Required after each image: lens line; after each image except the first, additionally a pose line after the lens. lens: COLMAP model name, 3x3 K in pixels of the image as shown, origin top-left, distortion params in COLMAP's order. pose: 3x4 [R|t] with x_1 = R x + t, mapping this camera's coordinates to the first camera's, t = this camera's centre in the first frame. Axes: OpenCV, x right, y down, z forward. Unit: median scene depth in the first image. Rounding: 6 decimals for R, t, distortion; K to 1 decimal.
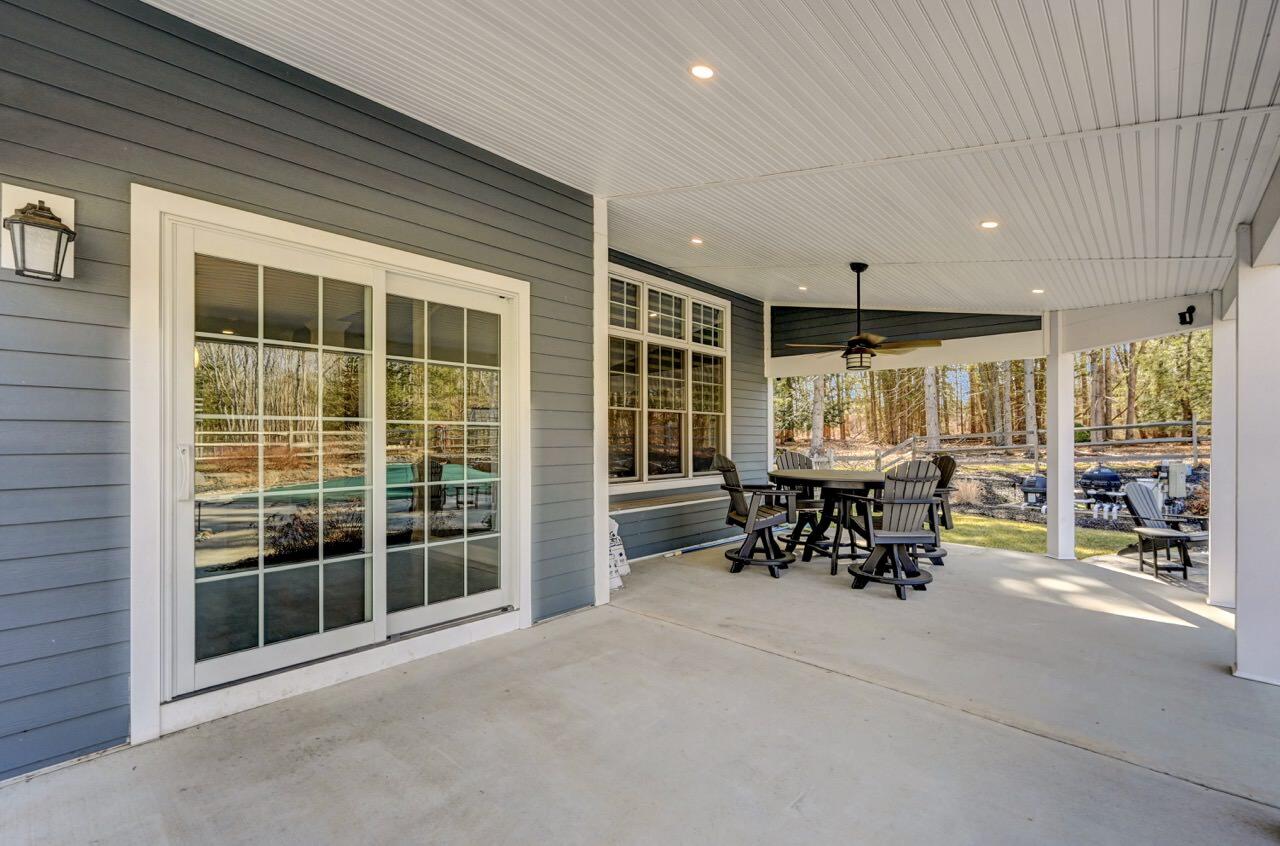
lens RADIAL K [[571.2, 0, 641.6], [0, 571.2, 432.5], [0, 0, 1]] dist [0.001608, 0.000545]
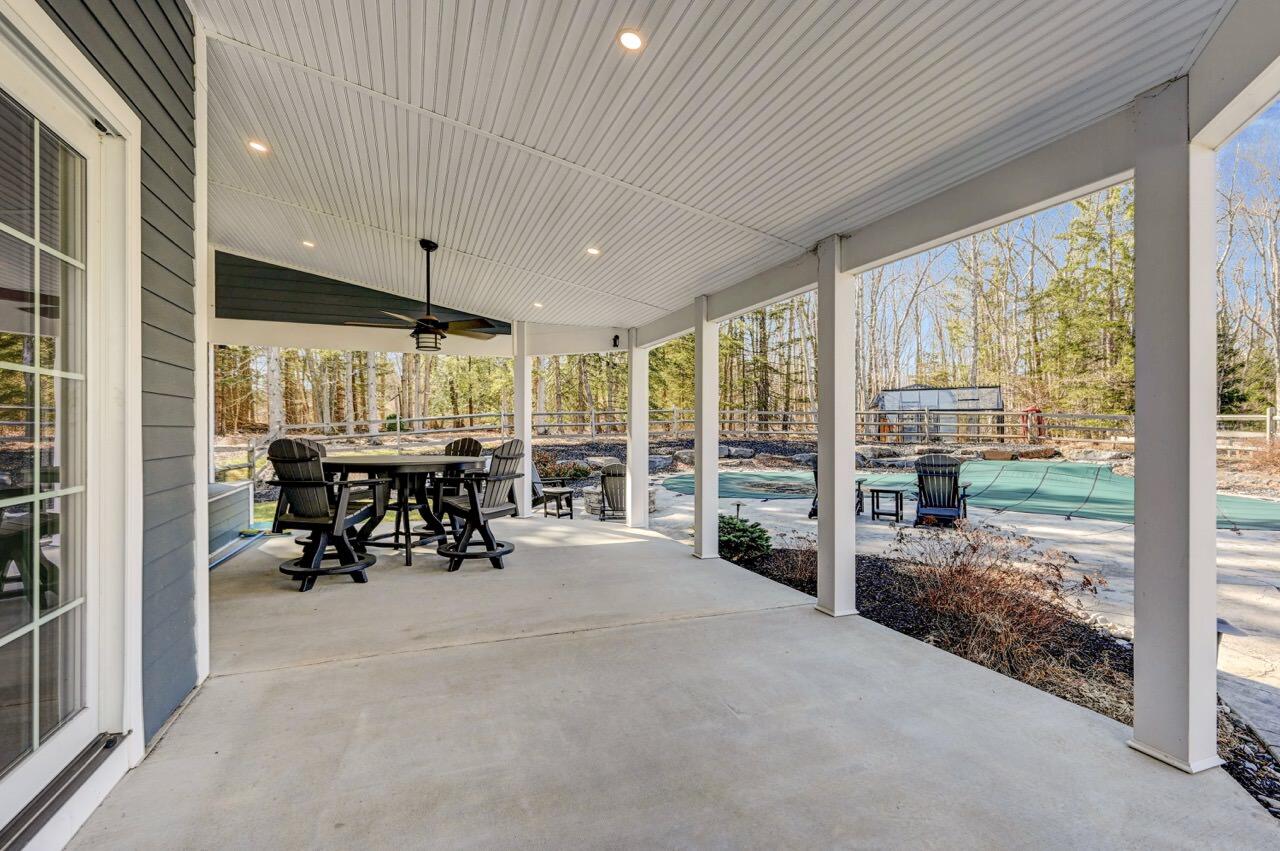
lens RADIAL K [[571.2, 0, 640.8], [0, 571.2, 424.8], [0, 0, 1]] dist [0.001608, 0.000545]
pose [[0.444110, 0.001409, 0.895971, -0.387642], [-0.003410, 0.999994, 0.000118, 0.018920], [-0.895966, -0.003107, 0.444112, 0.276531]]
